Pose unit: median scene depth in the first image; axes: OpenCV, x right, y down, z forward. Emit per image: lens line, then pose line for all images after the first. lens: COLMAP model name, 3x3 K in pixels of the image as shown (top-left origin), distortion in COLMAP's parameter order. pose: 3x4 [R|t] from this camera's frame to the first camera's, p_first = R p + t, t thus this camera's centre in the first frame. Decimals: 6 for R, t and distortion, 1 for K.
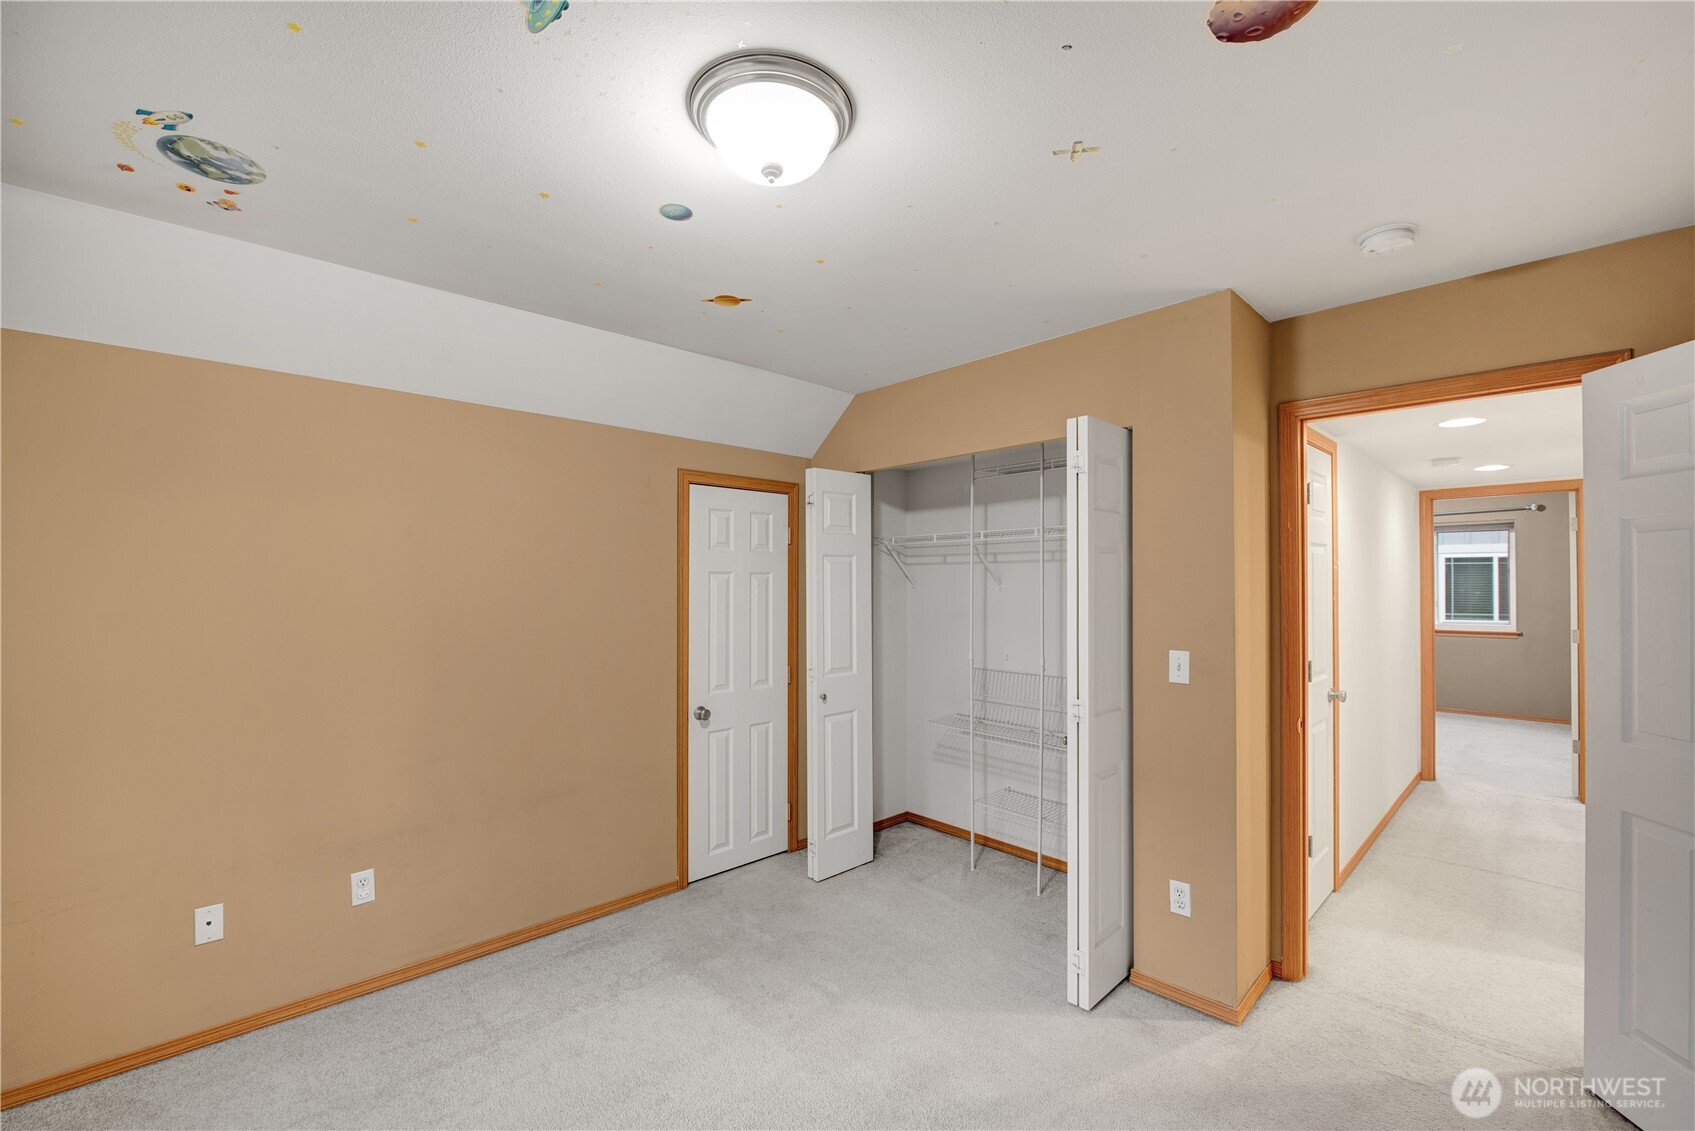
lens RADIAL K [[701.1, 0, 845.8], [0, 701.1, 577.3], [0, 0, 1]] dist [-0.009920, -0.007586]
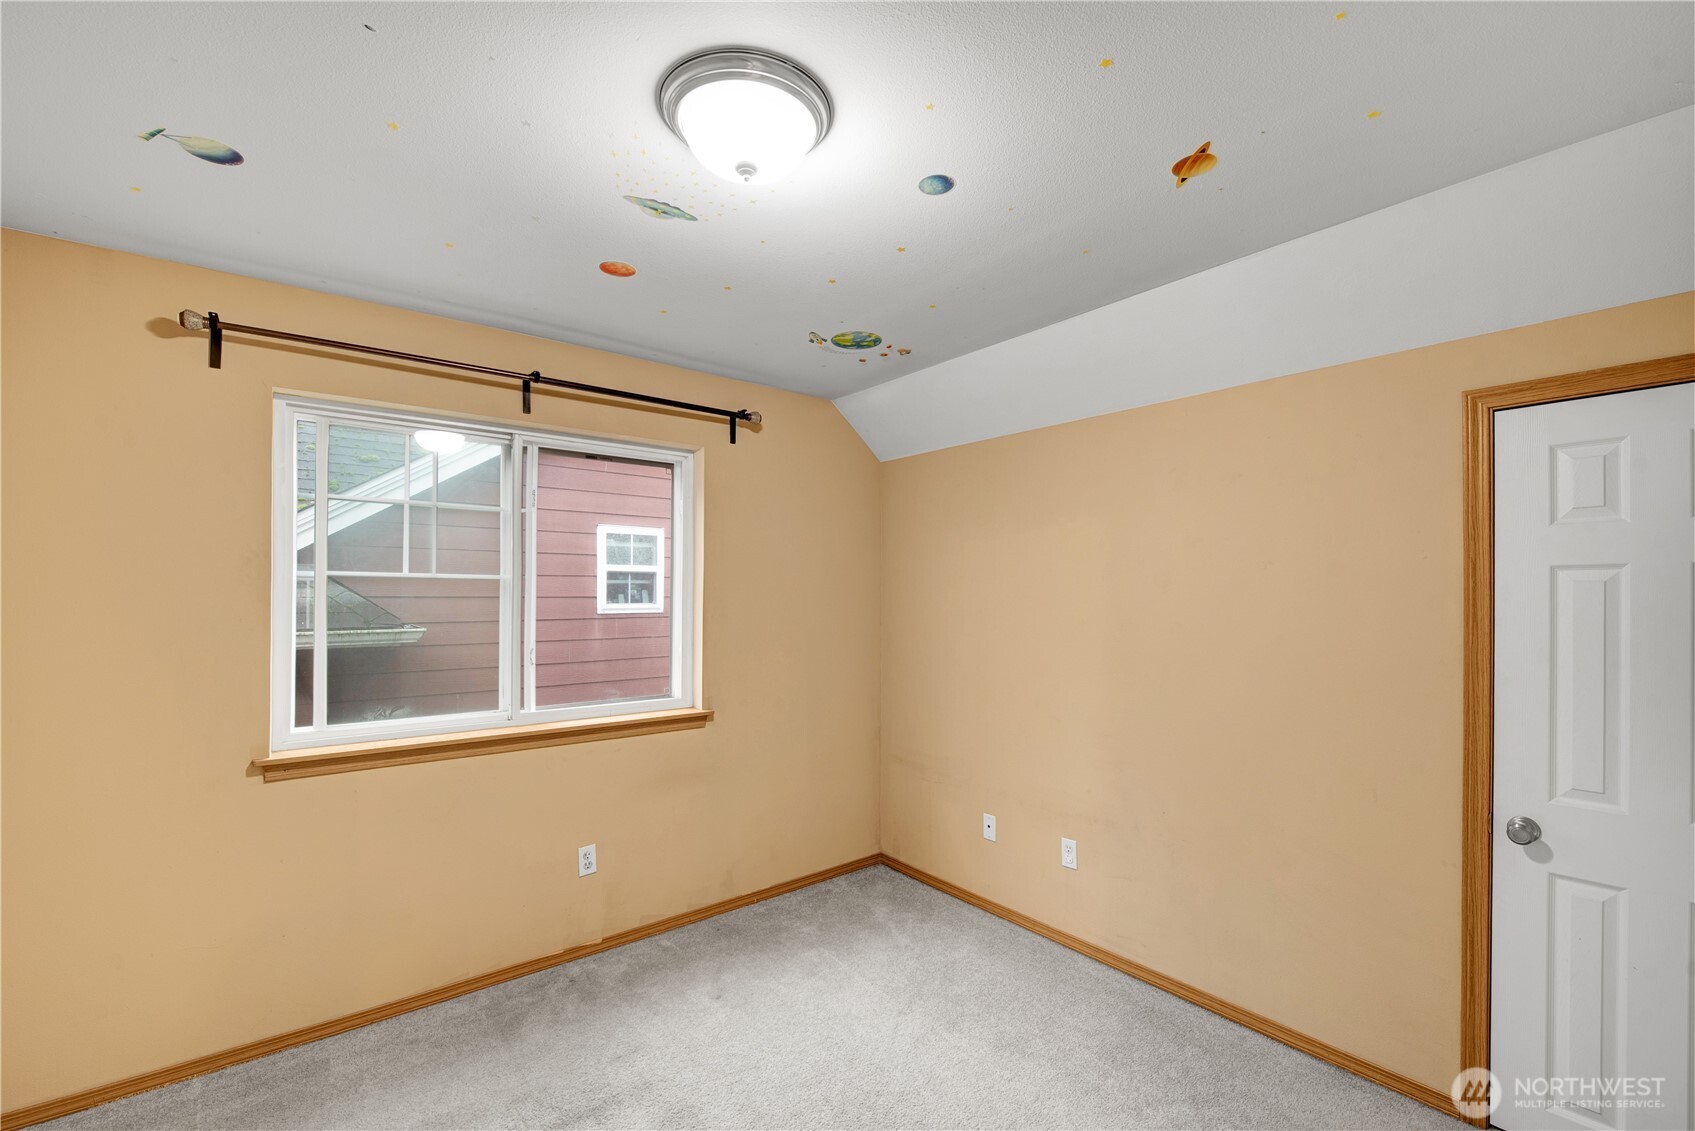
lens RADIAL K [[701.1, 0, 845.8], [0, 701.1, 577.3], [0, 0, 1]] dist [-0.009920, -0.007586]
pose [[-0.091570, -0.029963, -0.995348, 0.500221], [0.002838, 0.999535, -0.030350, 0.019764], [0.995795, -0.005604, -0.091442, 0.715930]]
